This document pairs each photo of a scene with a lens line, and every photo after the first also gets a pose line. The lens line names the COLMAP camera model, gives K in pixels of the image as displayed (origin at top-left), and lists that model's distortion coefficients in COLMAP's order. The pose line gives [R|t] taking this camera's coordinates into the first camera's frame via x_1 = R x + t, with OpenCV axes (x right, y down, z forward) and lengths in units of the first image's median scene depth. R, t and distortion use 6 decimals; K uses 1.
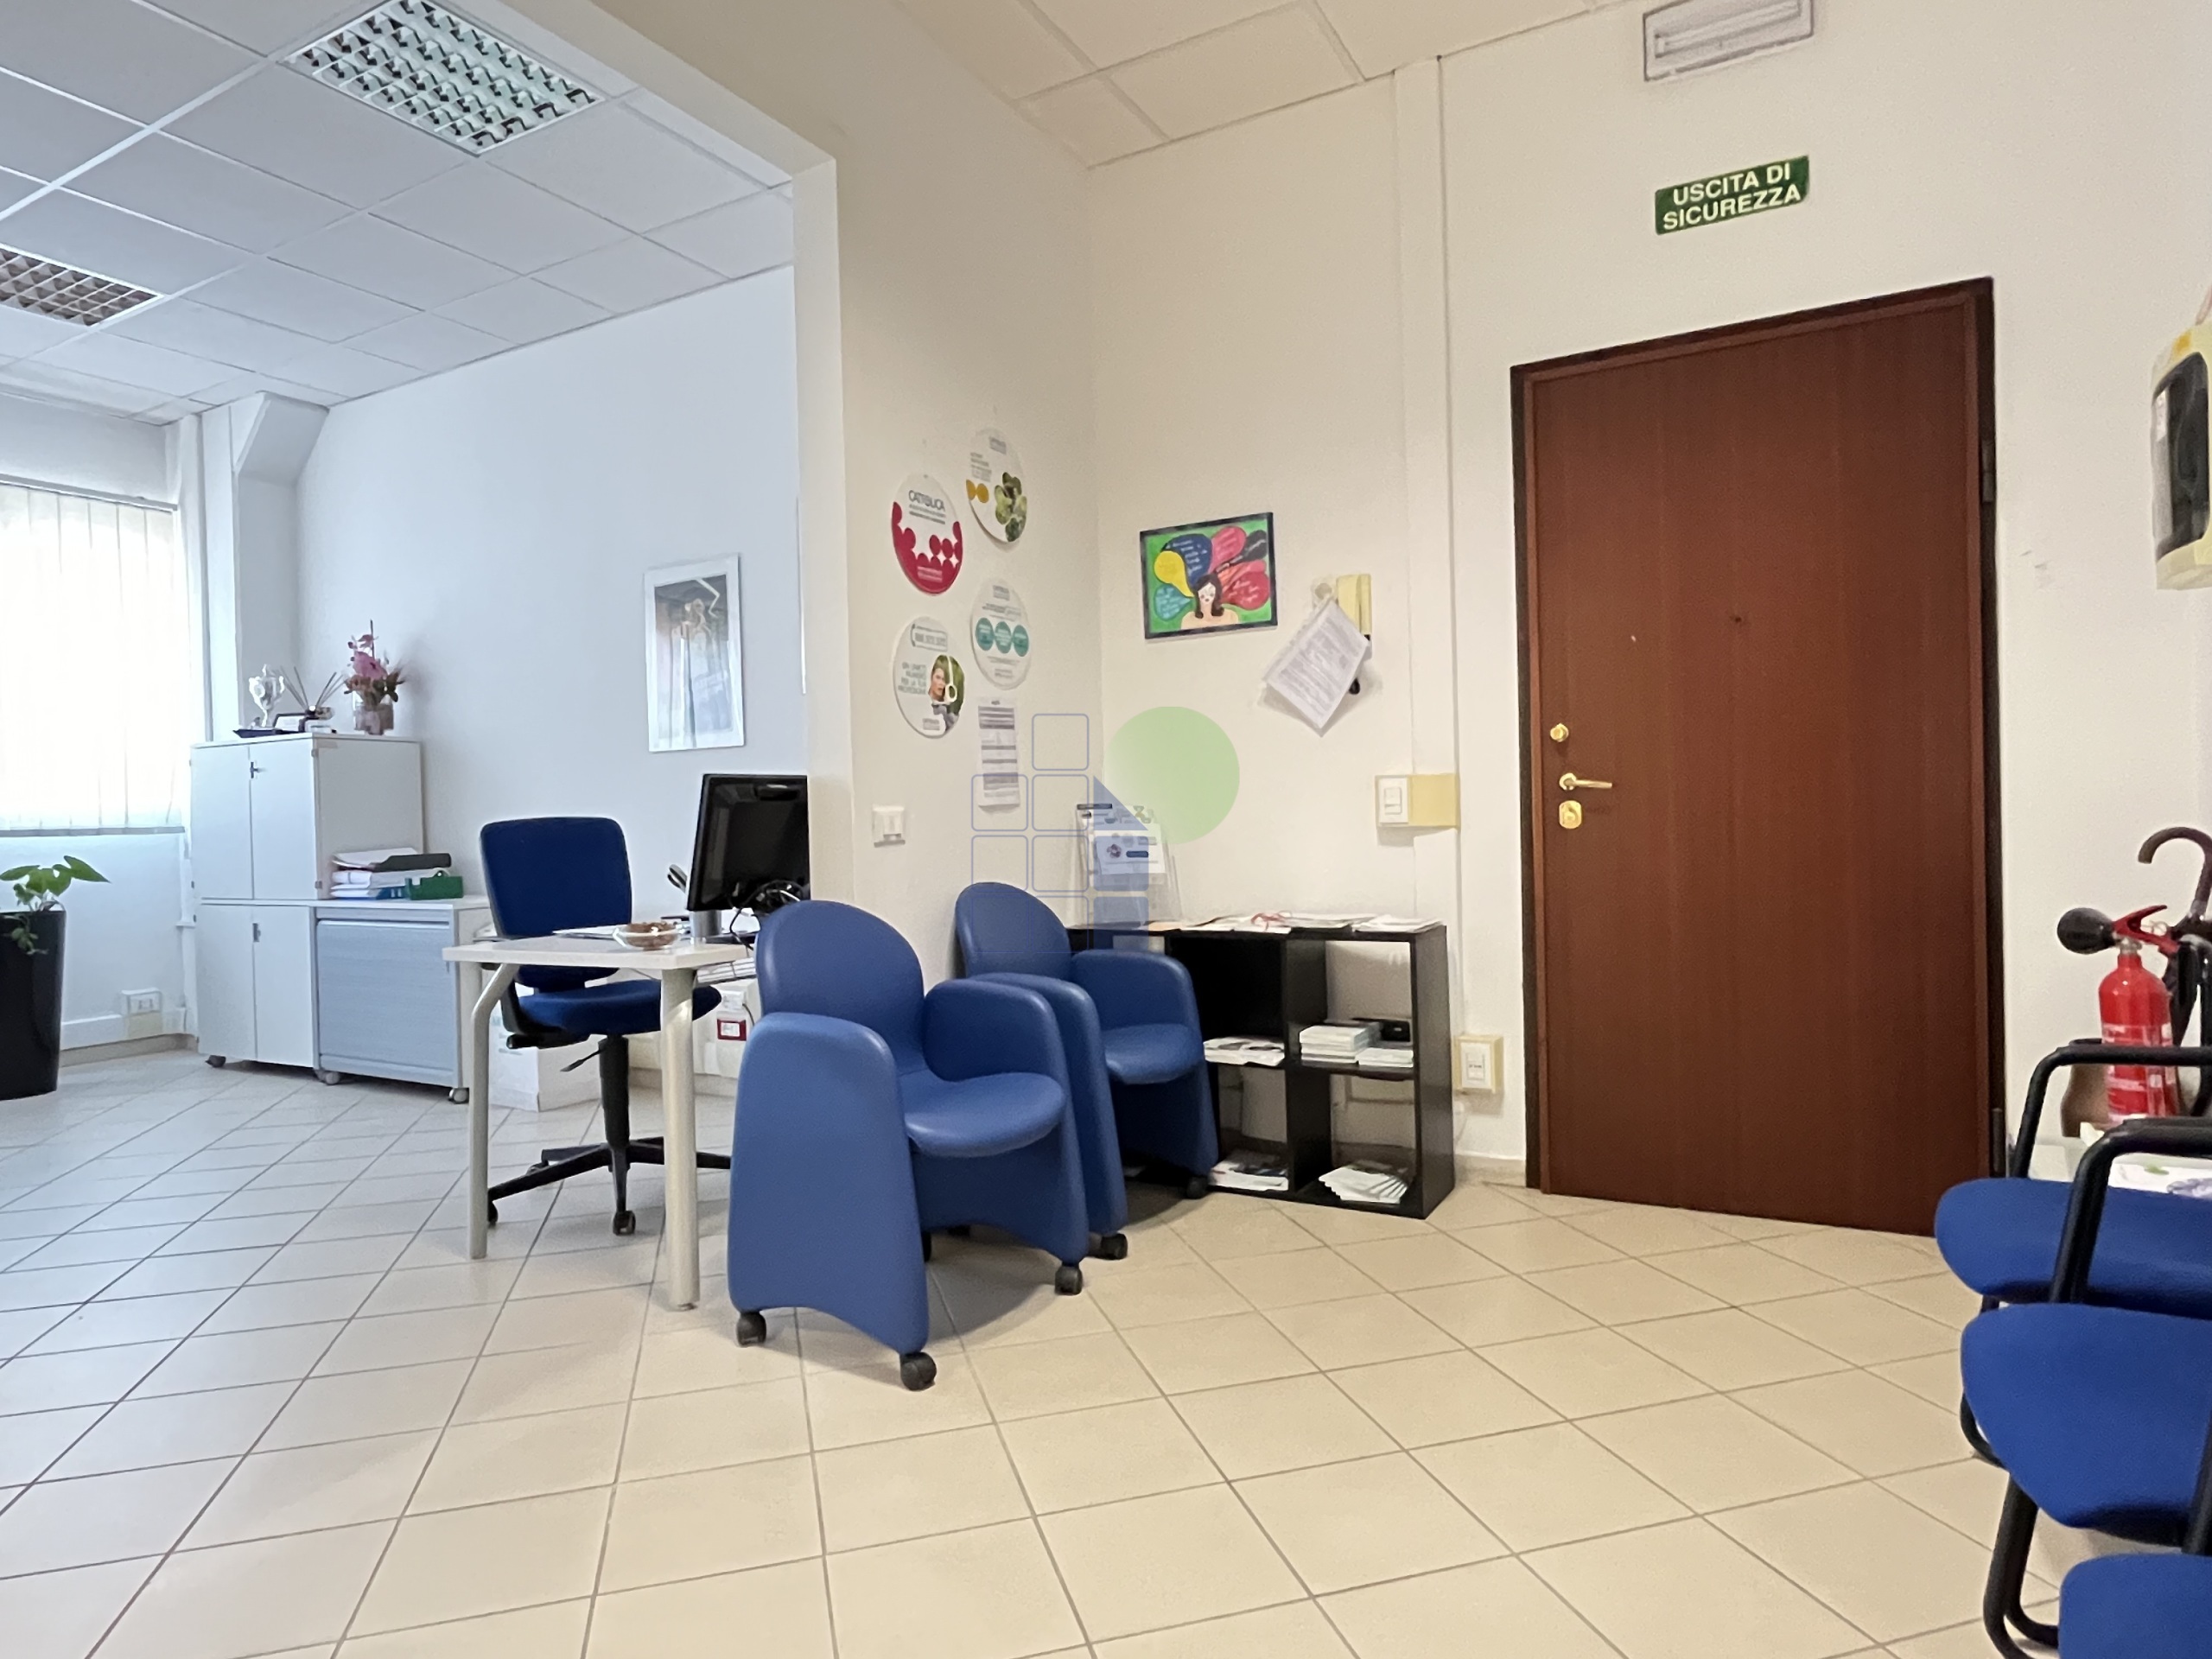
lens RADIAL K [[1285.3, 0, 1099.5], [0, 1285.3, 828.3], [0, 0, 1]] dist [0.002237, -0.005305]
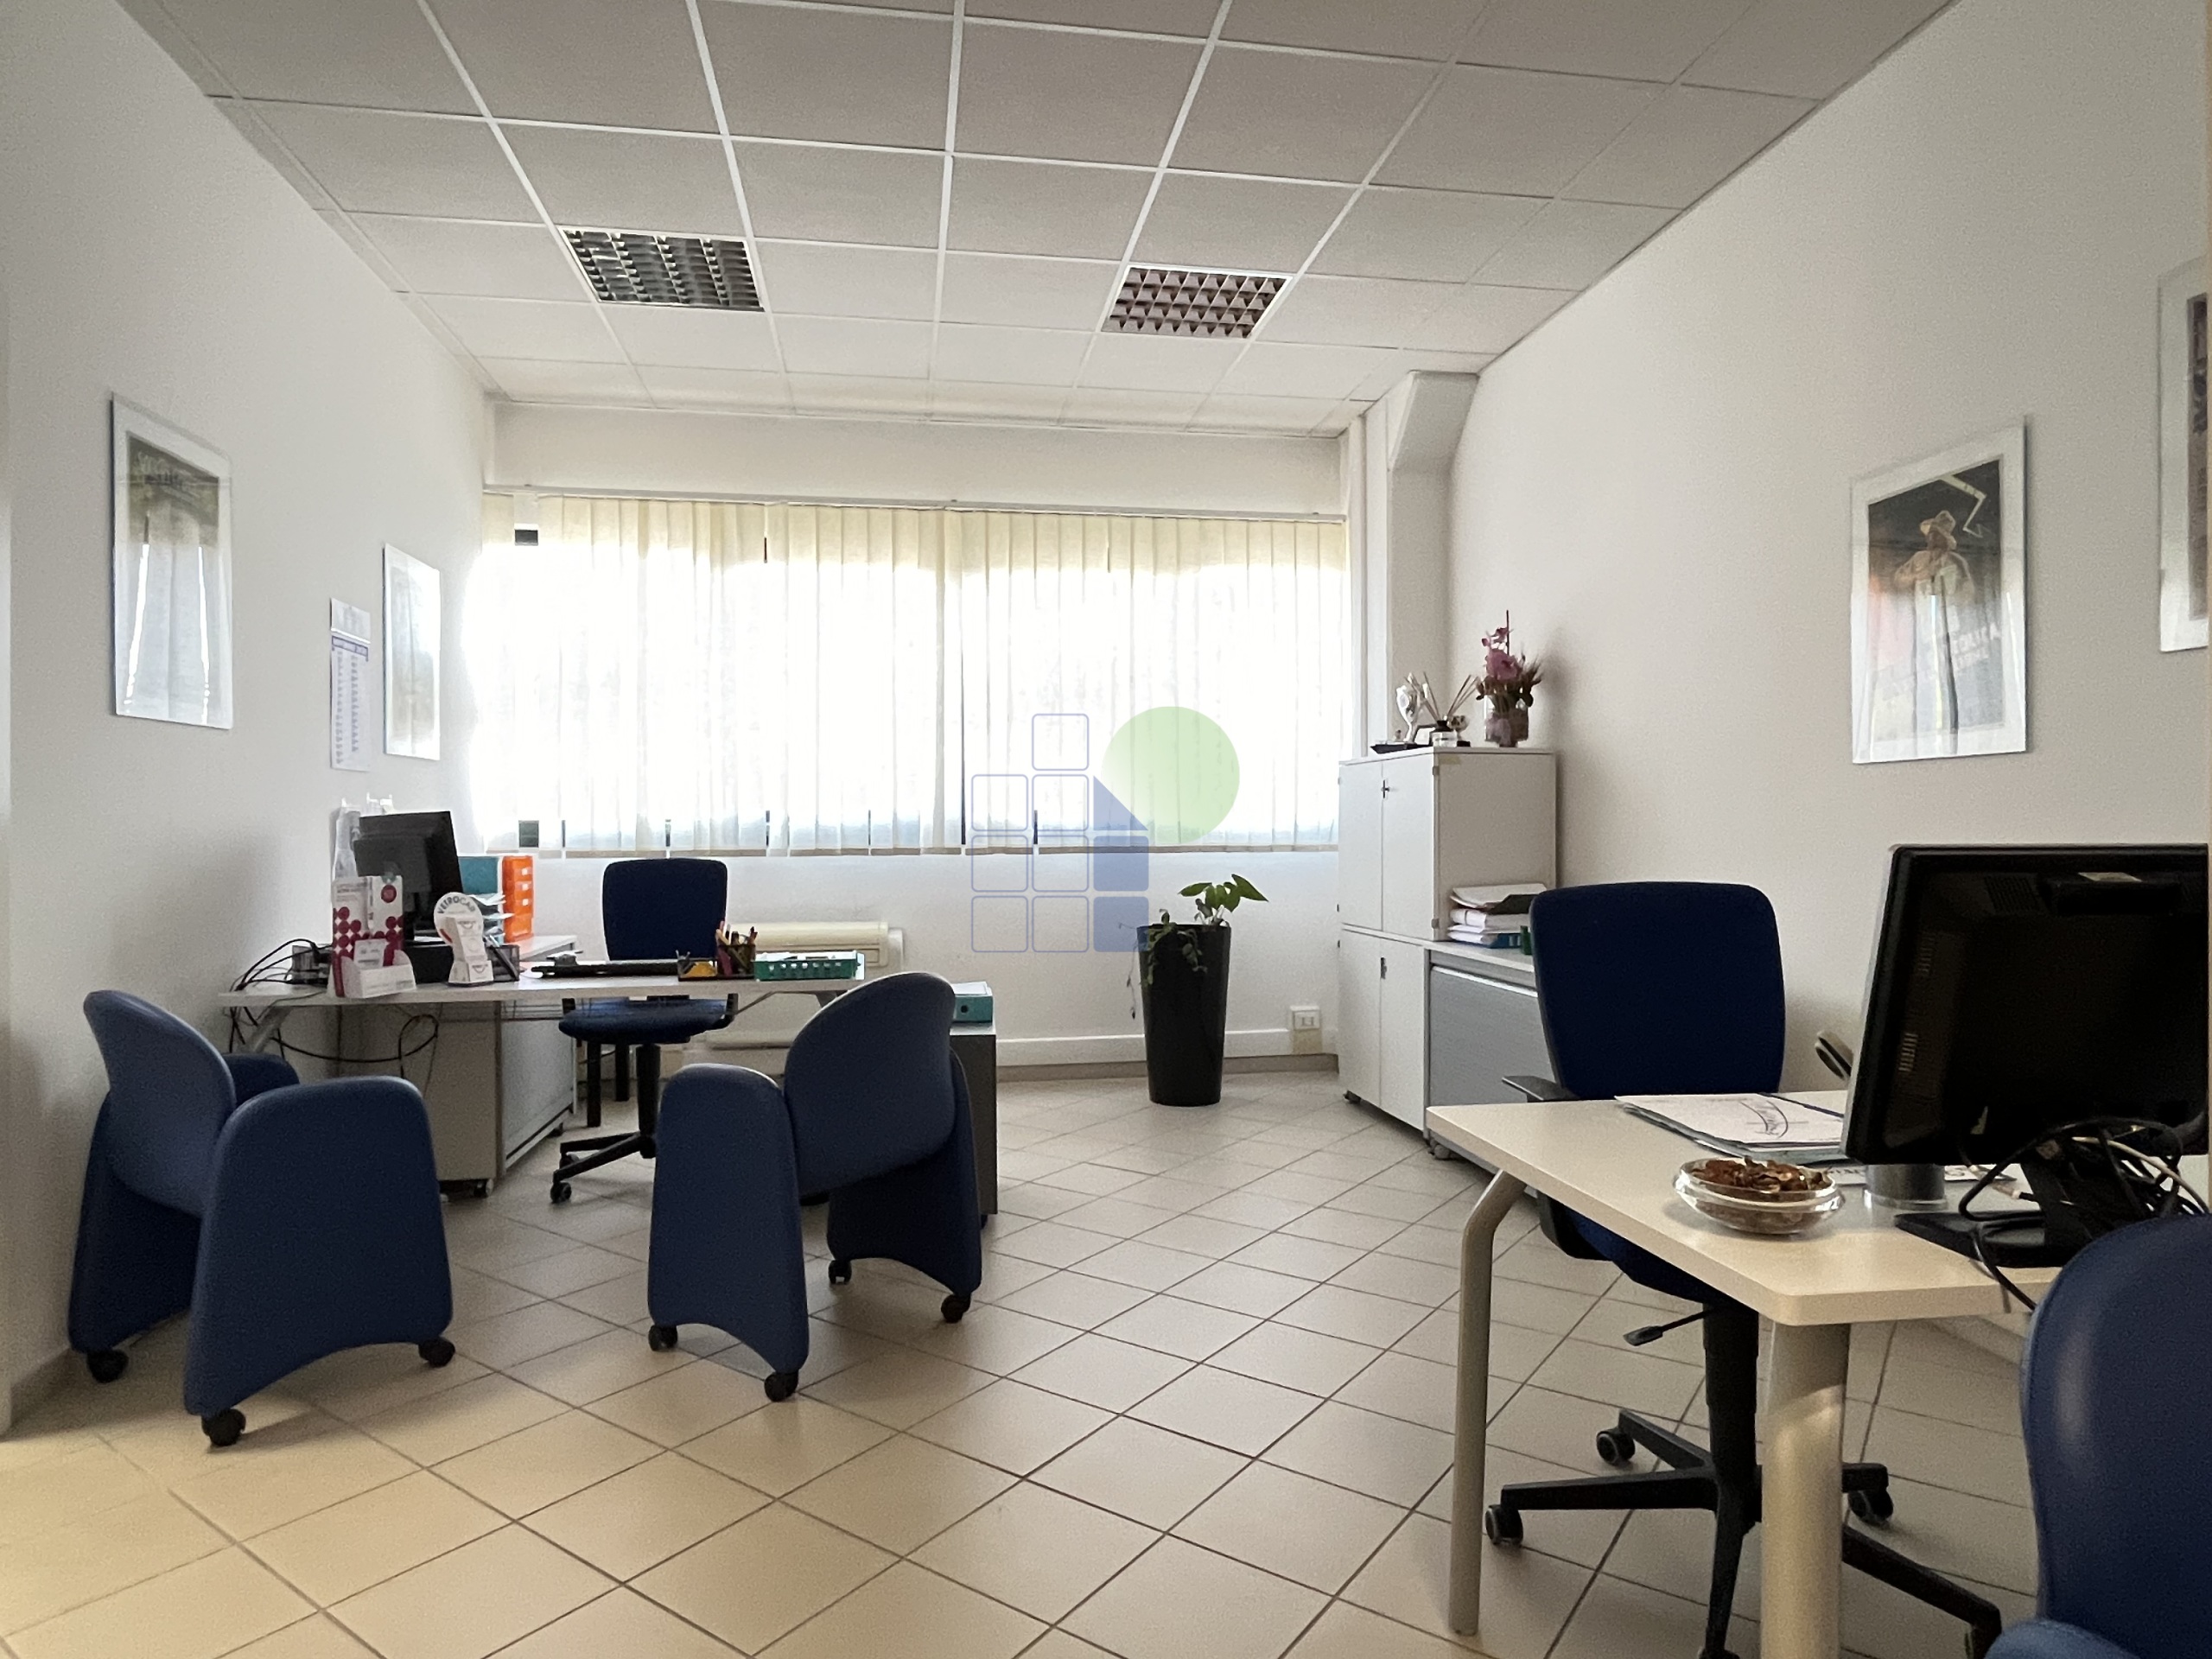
lens RADIAL K [[1277.0, 0, 1108.9], [0, 1277.0, 835.4], [0, 0, 1]] dist [-0.000257, -0.001750]
pose [[0.624744, 0.027584, -0.780343, -0.088248], [-0.022022, 0.999601, 0.017704, -0.028439], [0.780519, 0.006124, 0.625102, 0.330568]]
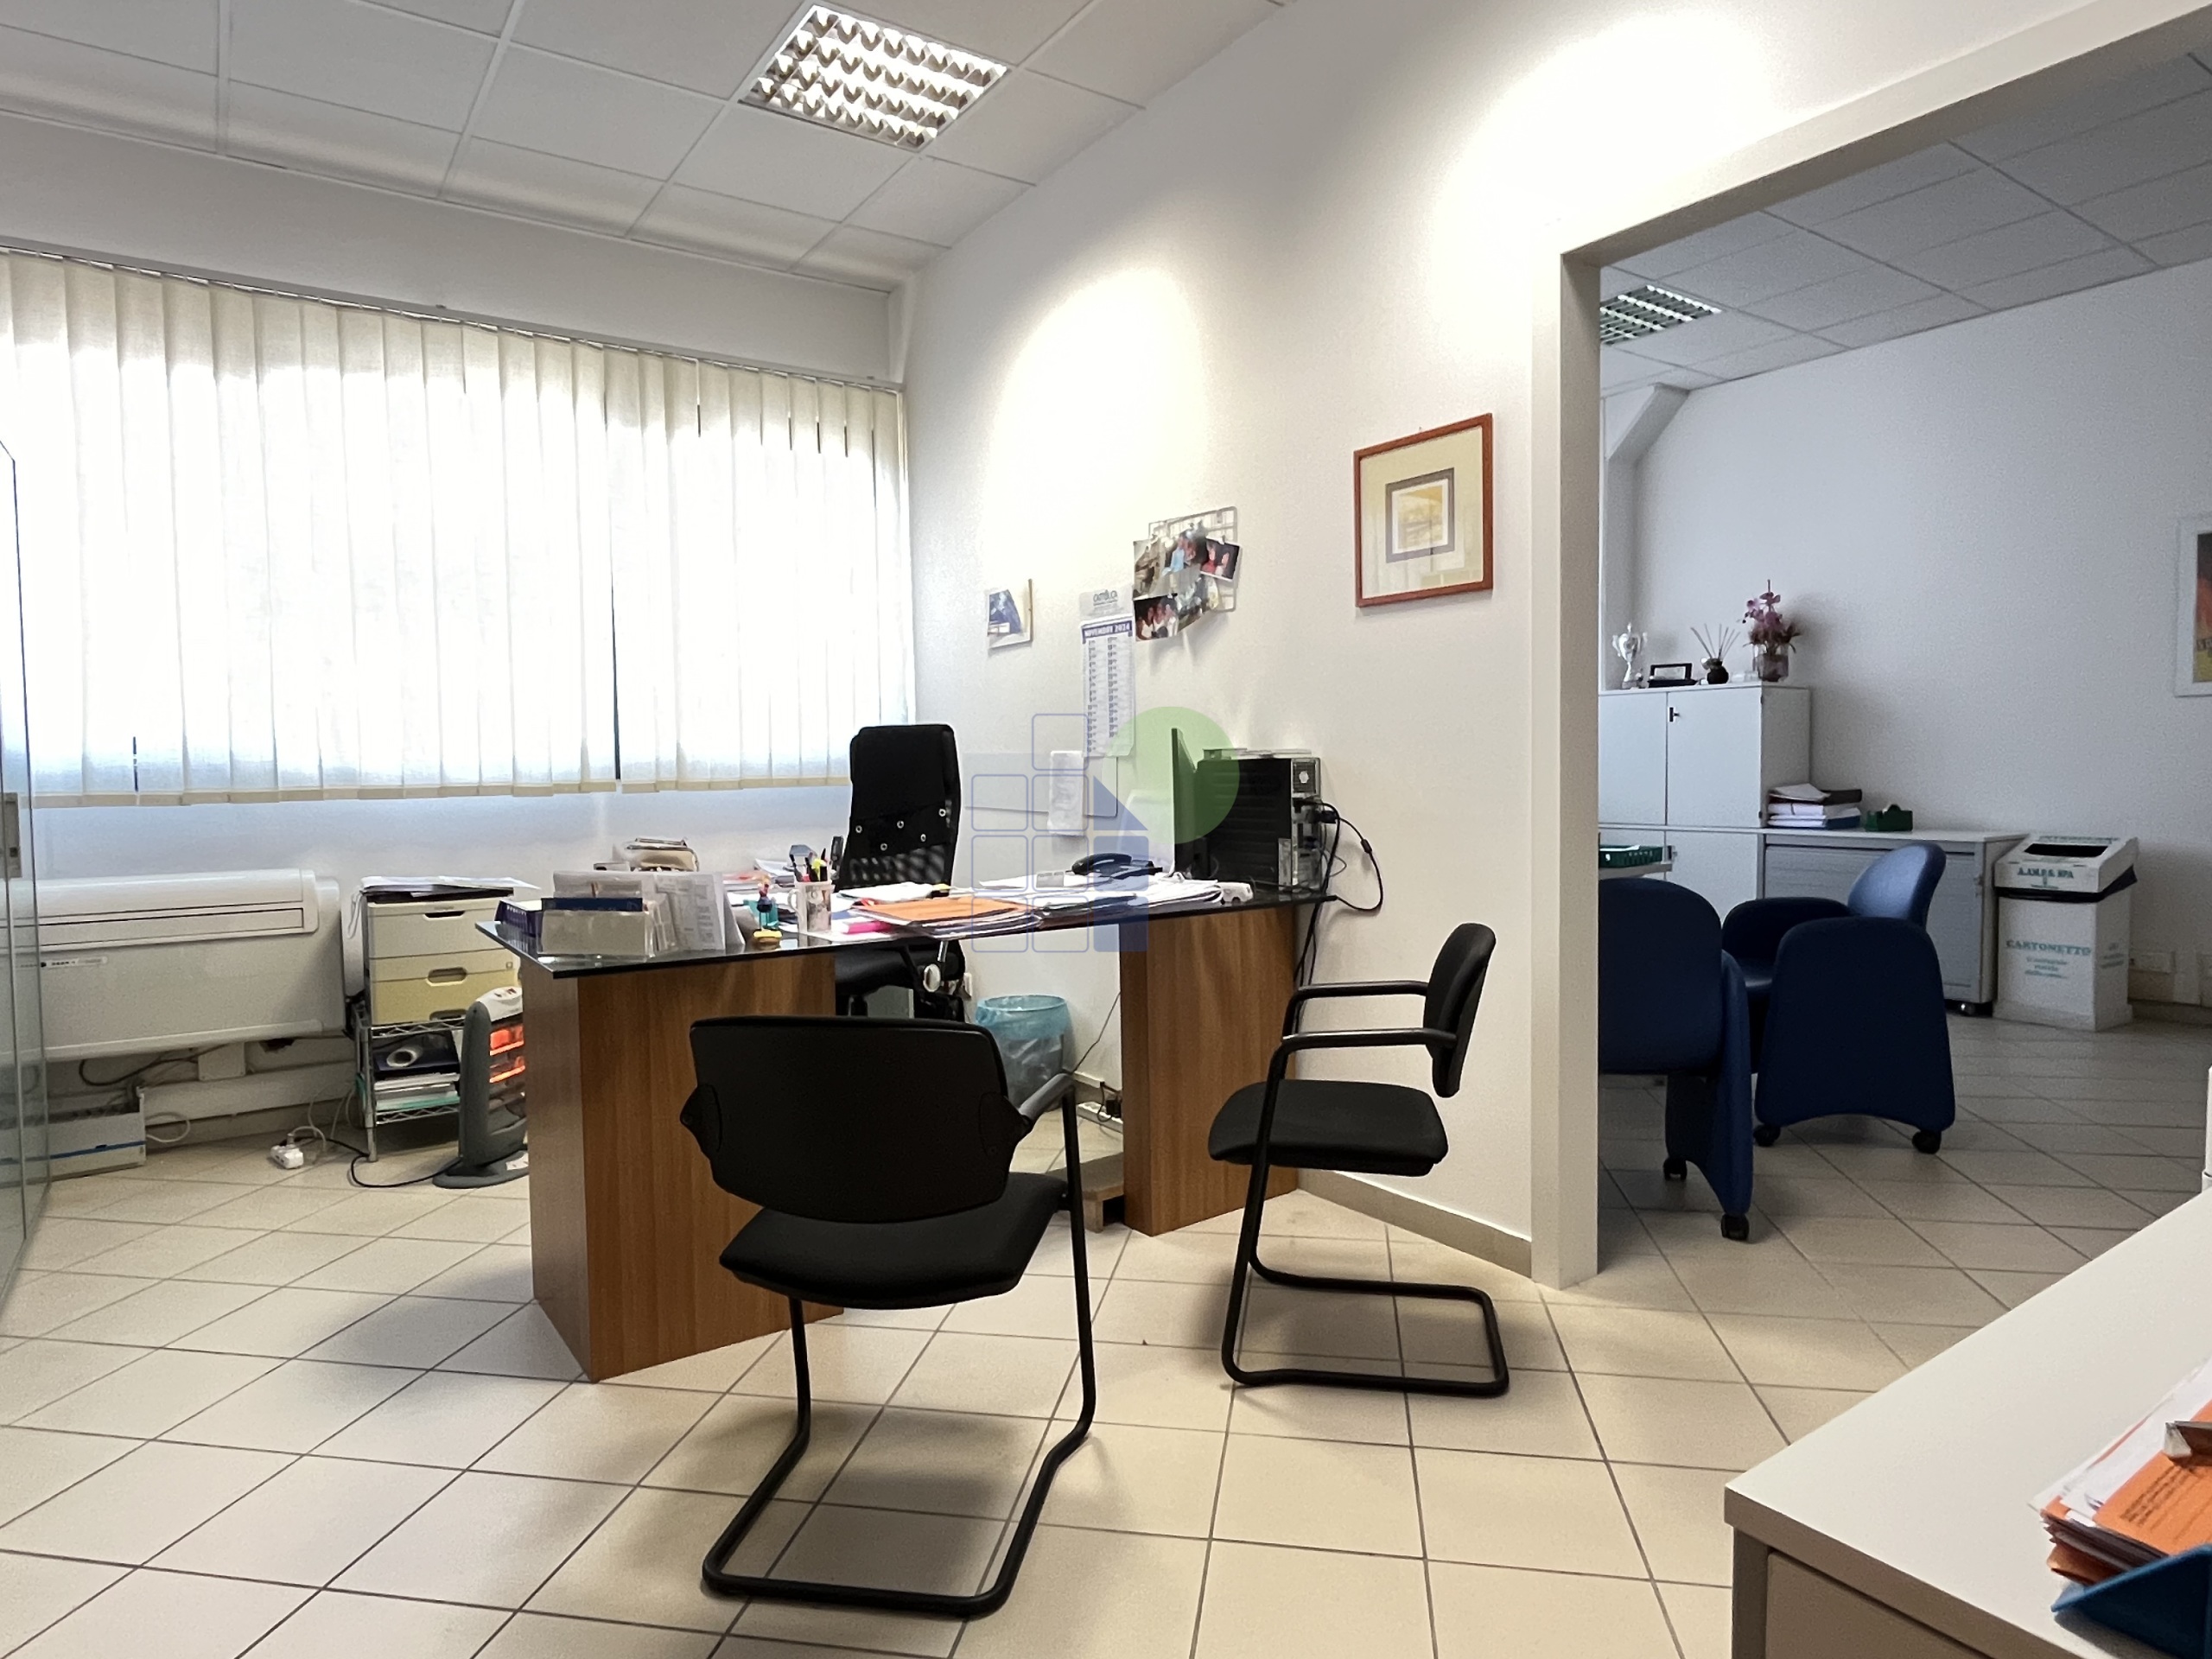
lens RADIAL K [[1285.3, 0, 1099.5], [0, 1285.3, 828.3], [0, 0, 1]] dist [0.002237, -0.005305]
pose [[0.900121, 0.036455, -0.434112, -0.718102], [-0.014139, 0.998412, 0.054526, 0.001949], [0.435410, -0.042942, 0.899207, -0.326108]]
